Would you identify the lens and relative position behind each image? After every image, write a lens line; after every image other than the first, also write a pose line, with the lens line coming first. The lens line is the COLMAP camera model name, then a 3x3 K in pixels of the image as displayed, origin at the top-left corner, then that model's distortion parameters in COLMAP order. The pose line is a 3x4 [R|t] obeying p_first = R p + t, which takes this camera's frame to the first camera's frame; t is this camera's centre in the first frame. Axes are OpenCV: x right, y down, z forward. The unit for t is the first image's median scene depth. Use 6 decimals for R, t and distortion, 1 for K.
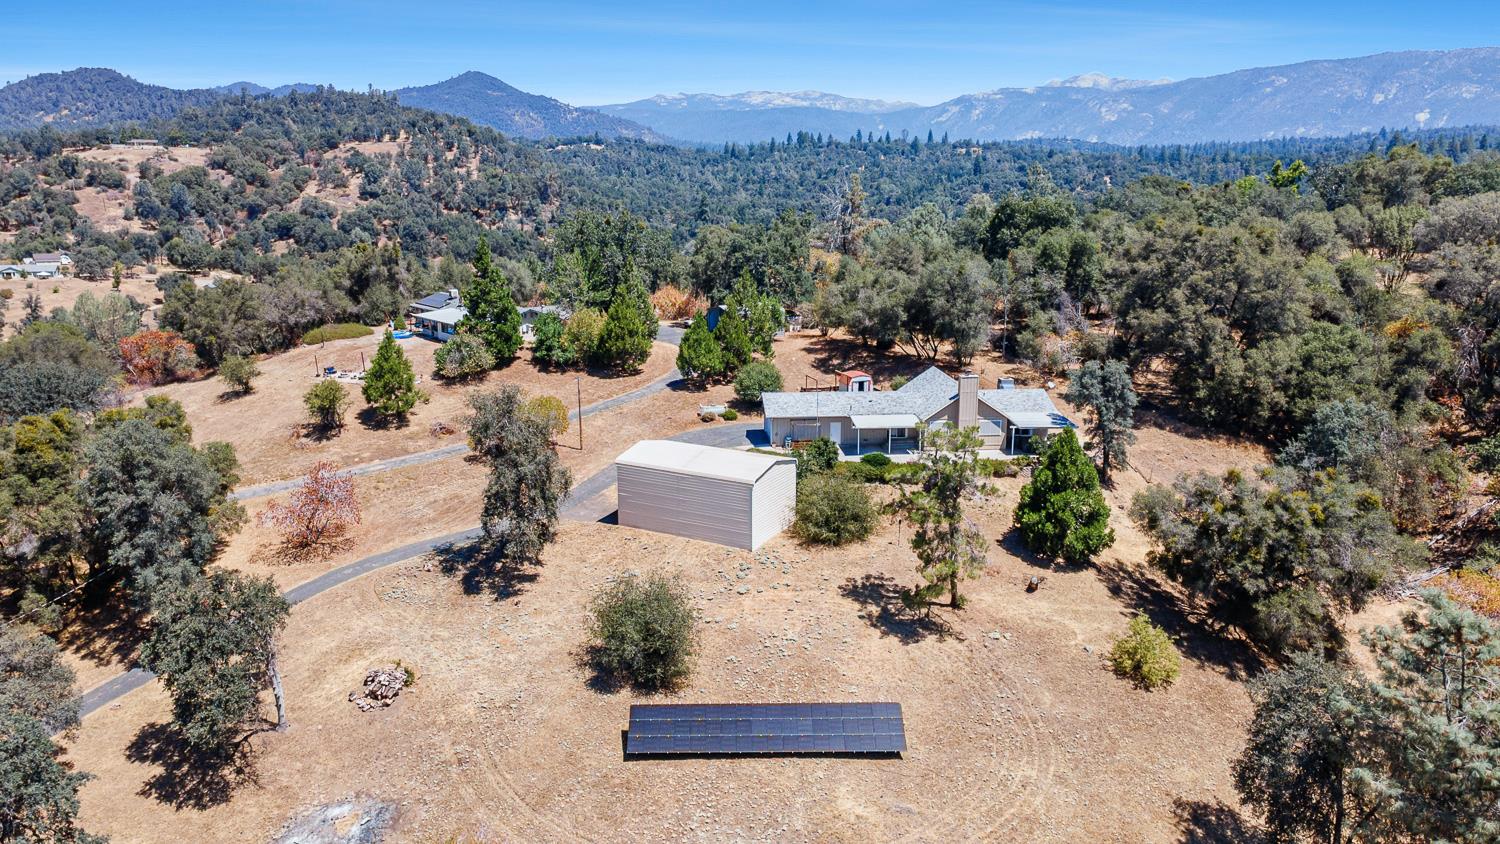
lens RADIAL K [[1098.6, 0, 750.0], [0, 1098.6, 422.0], [0, 0, 1]] dist [0.023446, 0.024559]
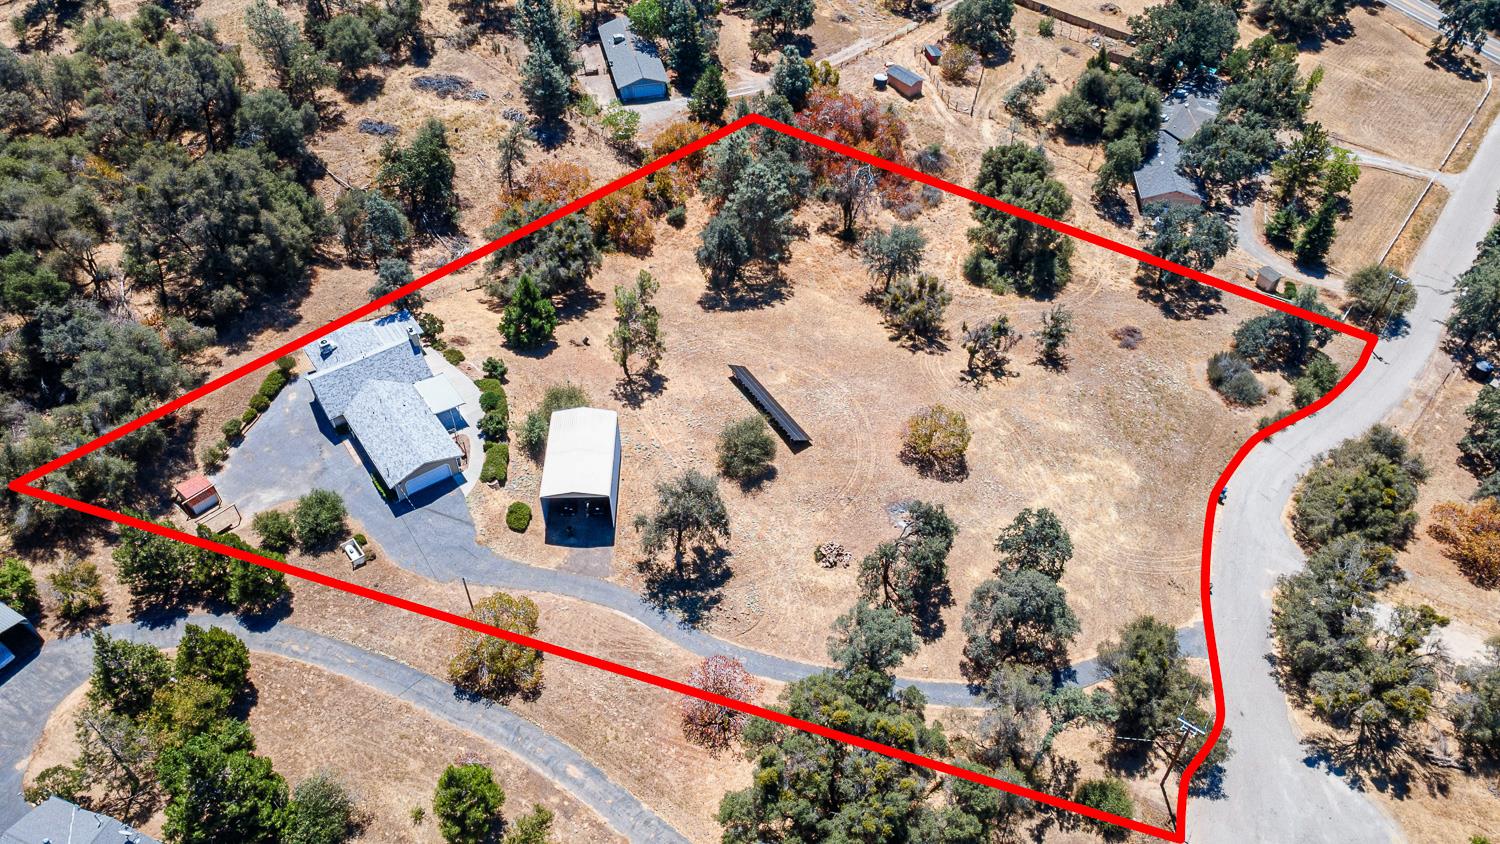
lens RADIAL K [[1098.6, 0, 750.0], [0, 1098.6, 422.0], [0, 0, 1]] dist [0.023446, 0.024559]
pose [[-0.497699, -0.617460, 0.609129, -0.995700], [0.187882, 0.608865, 0.770704, -1.048199], [-0.846756, 0.498023, -0.187021, 1.107548]]
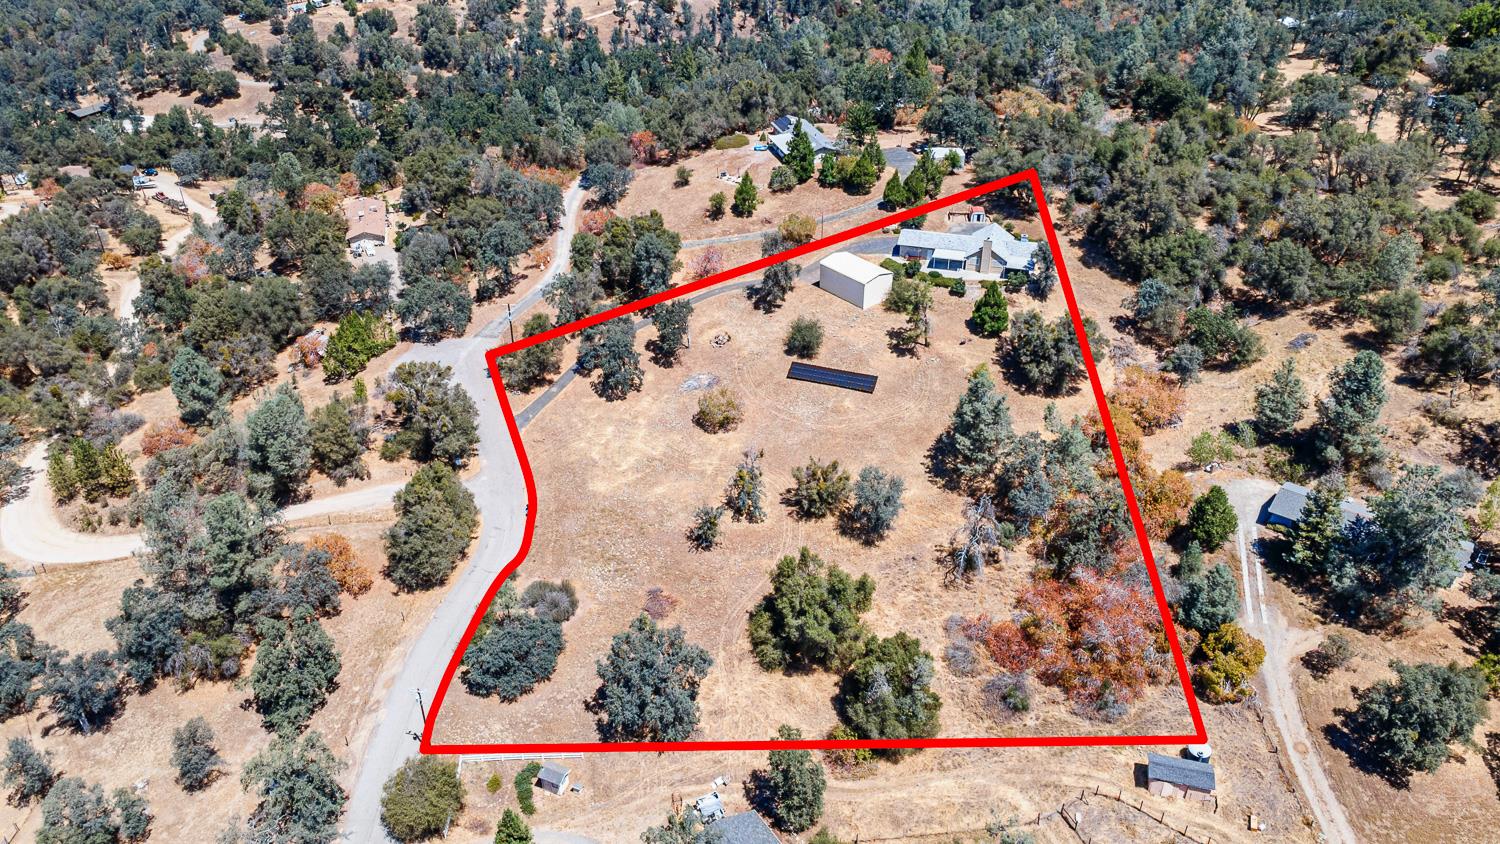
lens RADIAL K [[1104.2, 0, 750.0], [0, 1104.2, 422.0], [0, 0, 1]] dist [0.018068, 0.008438]
pose [[0.926030, 0.193176, -0.324271, 0.627095], [-0.073394, 0.934866, 0.347330, -0.496737], [0.370246, -0.297839, 0.879892, -1.384479]]
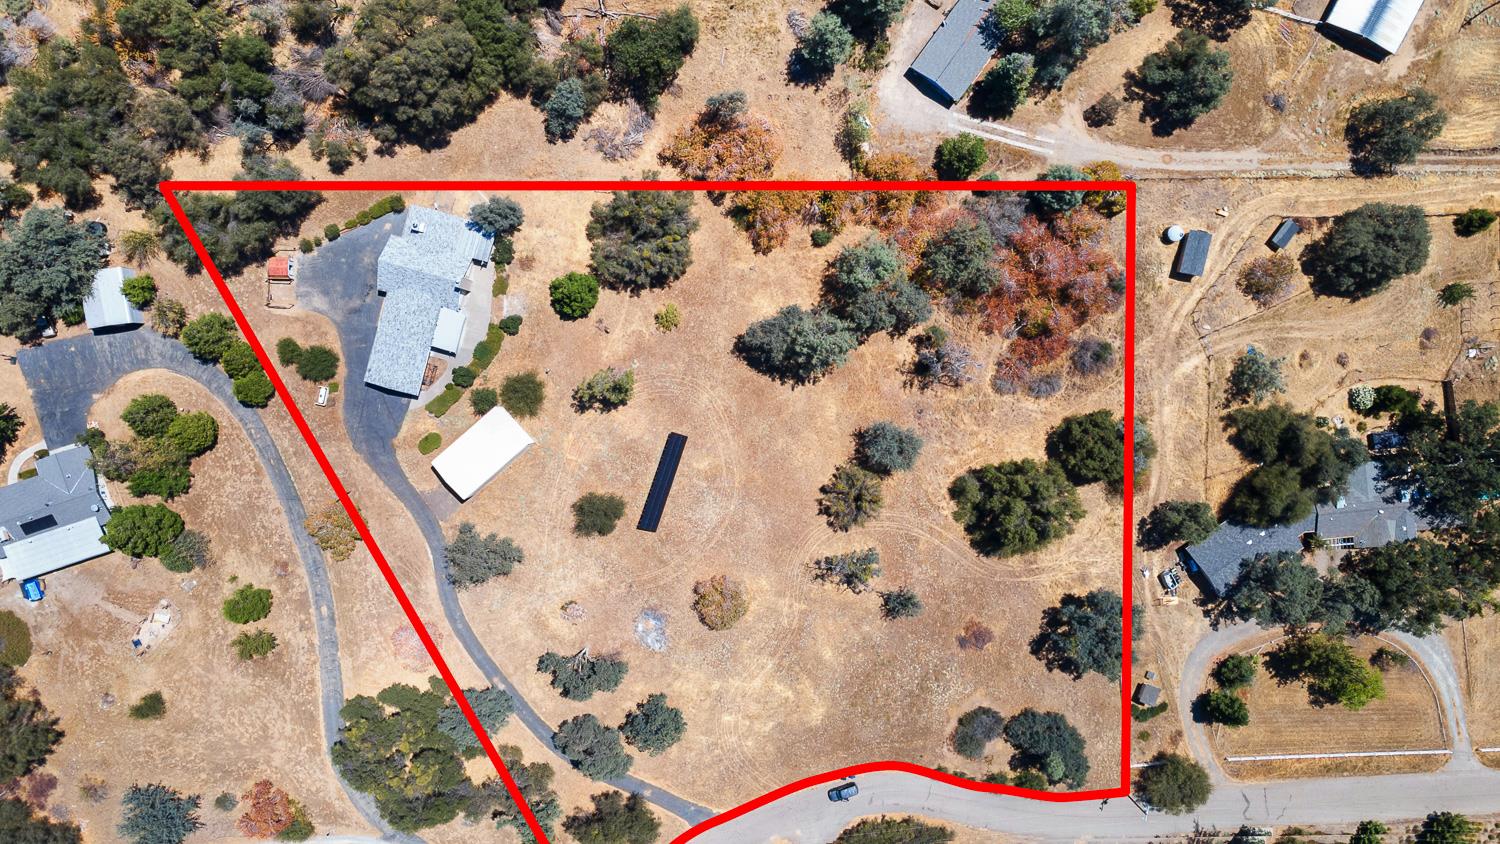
lens RADIAL K [[1104.2, 0, 750.0], [0, 1104.2, 422.0], [0, 0, 1]] dist [0.018068, 0.008438]
pose [[0.347990, -0.937269, -0.020719, 0.218950], [0.203845, 0.054075, 0.977509, -1.784046], [-0.915068, -0.344387, 0.209876, 0.215798]]
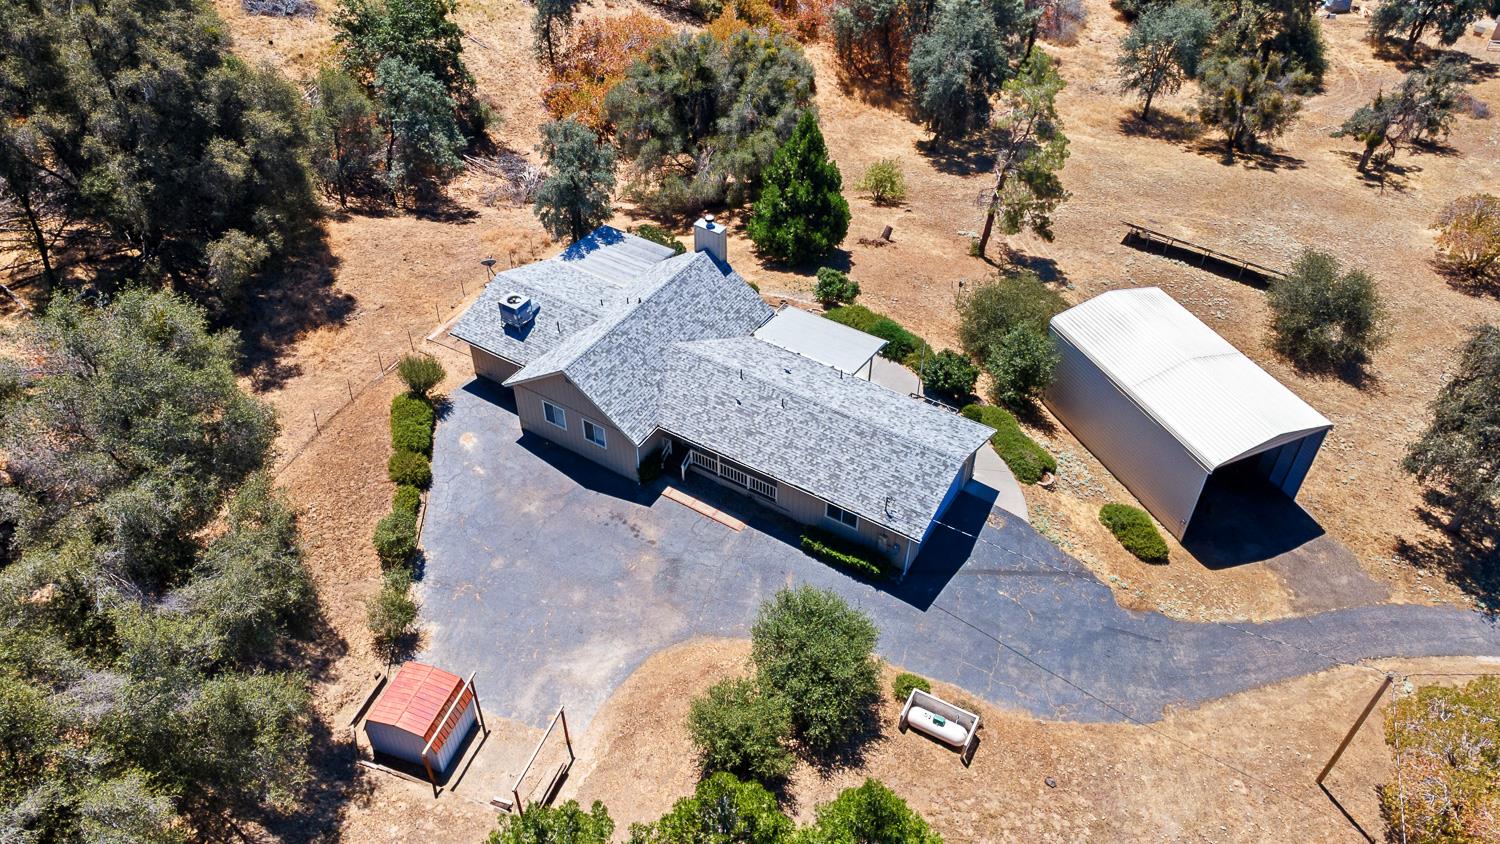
lens RADIAL K [[1098.6, 0, 750.0], [0, 1098.6, 422.0], [0, 0, 1]] dist [0.023446, 0.024559]
pose [[-0.796316, -0.407940, 0.446616, -0.144466], [0.126296, 0.609947, 0.782313, -0.506271], [-0.591549, 0.679374, -0.434189, 1.520659]]
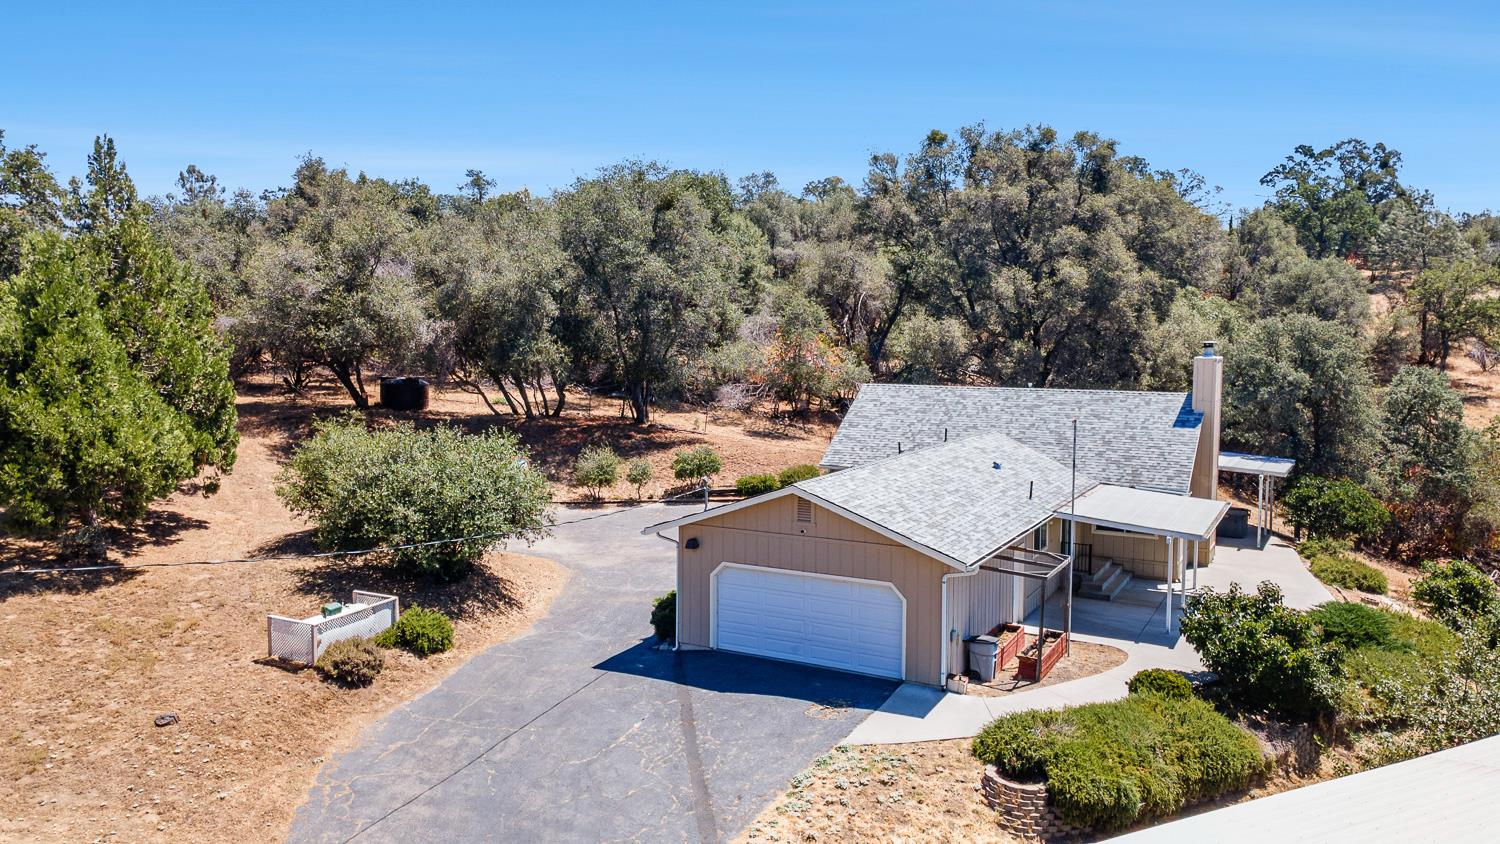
lens RADIAL K [[1098.6, 0, 750.0], [0, 1098.6, 422.0], [0, 0, 1]] dist [0.023446, 0.024559]
pose [[0.554597, -0.073726, 0.828846, -0.234801], [0.178584, 0.983404, -0.032019, -0.038538], [-0.812730, 0.165776, 0.558559, 1.059150]]
